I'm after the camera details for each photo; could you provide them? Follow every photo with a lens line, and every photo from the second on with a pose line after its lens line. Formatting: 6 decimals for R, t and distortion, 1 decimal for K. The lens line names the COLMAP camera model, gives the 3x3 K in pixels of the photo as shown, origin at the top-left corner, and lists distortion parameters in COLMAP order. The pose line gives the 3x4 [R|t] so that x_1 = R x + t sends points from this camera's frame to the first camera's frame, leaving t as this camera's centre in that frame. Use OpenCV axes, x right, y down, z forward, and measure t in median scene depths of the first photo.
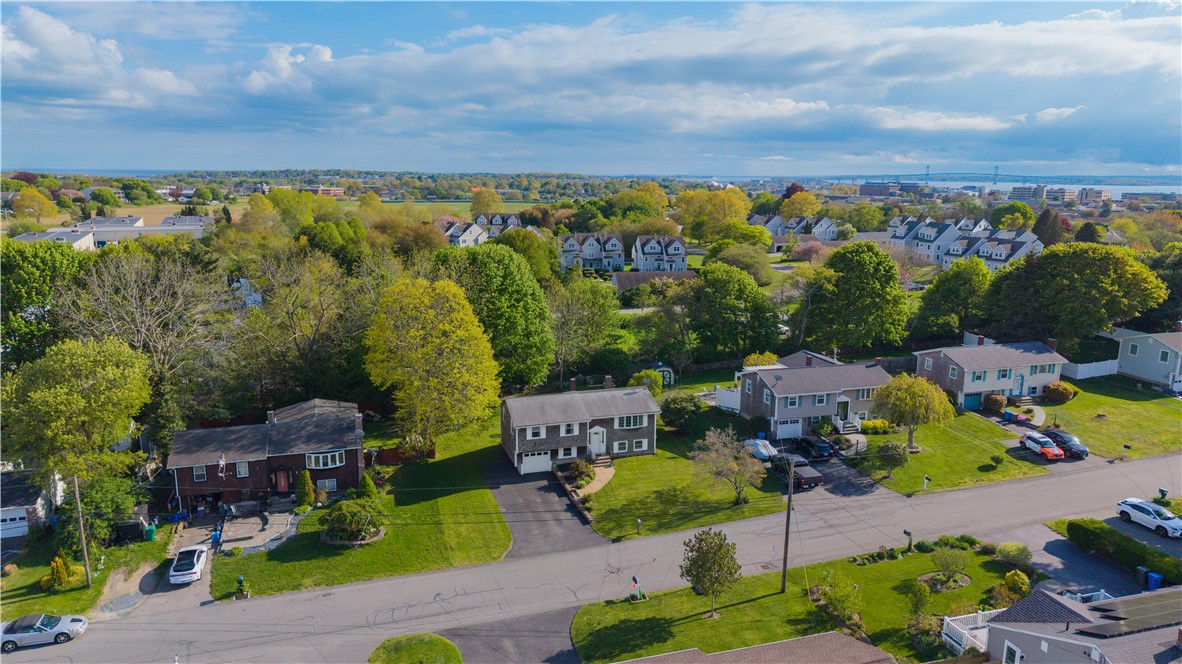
lens RADIAL K [[802.5, 0, 591.4], [0, 802.5, 335.2], [0, 0, 1]] dist [0.022793, -0.025672]
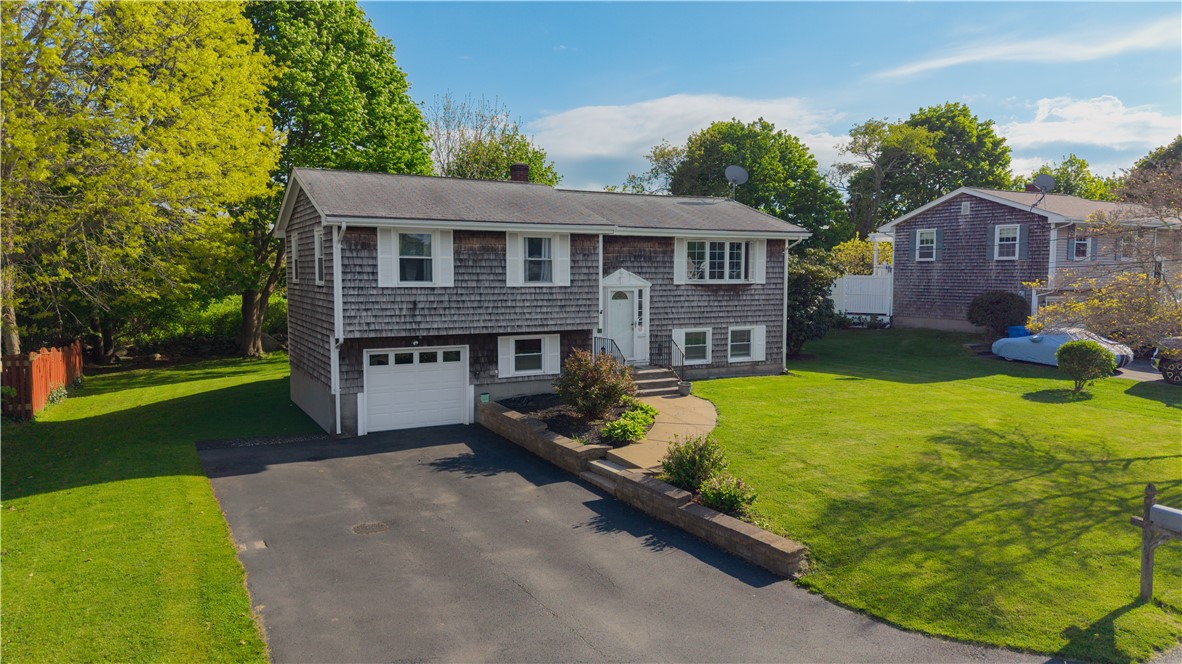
lens RADIAL K [[802.5, 0, 597.2], [0, 802.5, 340.7], [0, 0, 1]] dist [0.022793, -0.025672]
pose [[0.979766, -0.024205, 0.198676, -0.059574], [0.049548, 0.991094, -0.123600, 0.169554], [-0.193915, 0.130943, 0.972240, 0.691867]]
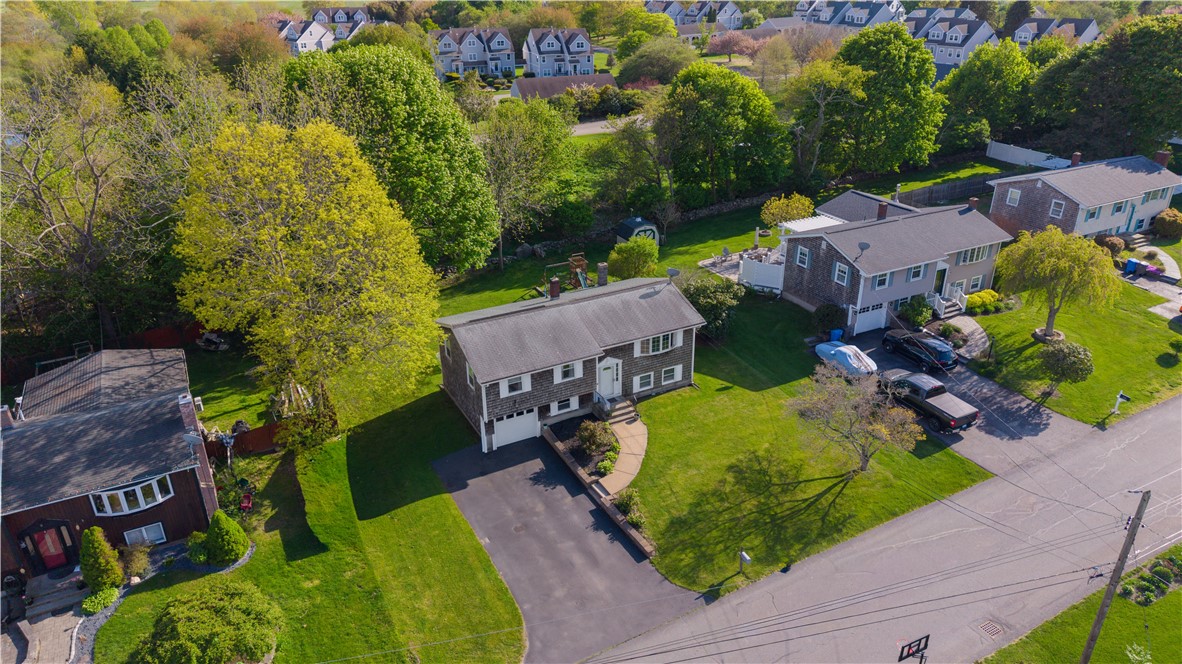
lens RADIAL K [[802.5, 0, 593.1], [0, 802.5, 332.7], [0, 0, 1]] dist [0.022793, -0.025672]
pose [[0.983270, -0.094977, 0.155431, -0.093665], [0.056279, 0.969958, 0.236673, -0.047194], [-0.173240, -0.223966, 0.959076, 0.407938]]
